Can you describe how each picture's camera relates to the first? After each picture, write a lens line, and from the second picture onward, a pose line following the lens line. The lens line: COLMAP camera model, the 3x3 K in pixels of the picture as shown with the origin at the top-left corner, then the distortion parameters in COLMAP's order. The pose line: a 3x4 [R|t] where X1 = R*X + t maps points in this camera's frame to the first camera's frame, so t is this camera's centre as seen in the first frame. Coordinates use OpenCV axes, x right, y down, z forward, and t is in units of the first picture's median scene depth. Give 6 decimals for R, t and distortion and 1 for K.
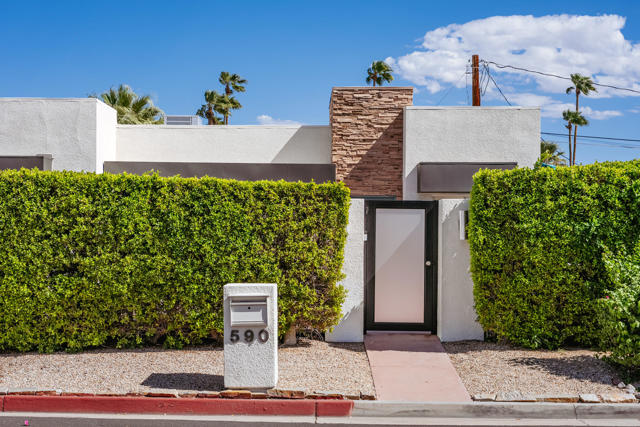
lens RADIAL K [[1048.9, 0, 319.9], [0, 1048.9, 215.2], [0, 0, 1]] dist [0.006045, 0.000000]
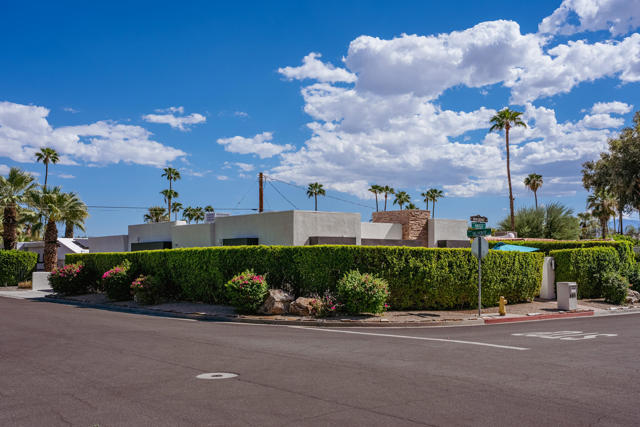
lens RADIAL K [[719.6, 0, 319.8], [0, 719.6, 216.2], [0, 0, 1]] dist [0.184631, 0.000000]
pose [[0.763104, 0.027715, 0.645681, -0.331751], [-0.002720, 0.999209, -0.039676, -0.008501], [-0.646270, 0.028521, 0.762576, -0.056761]]
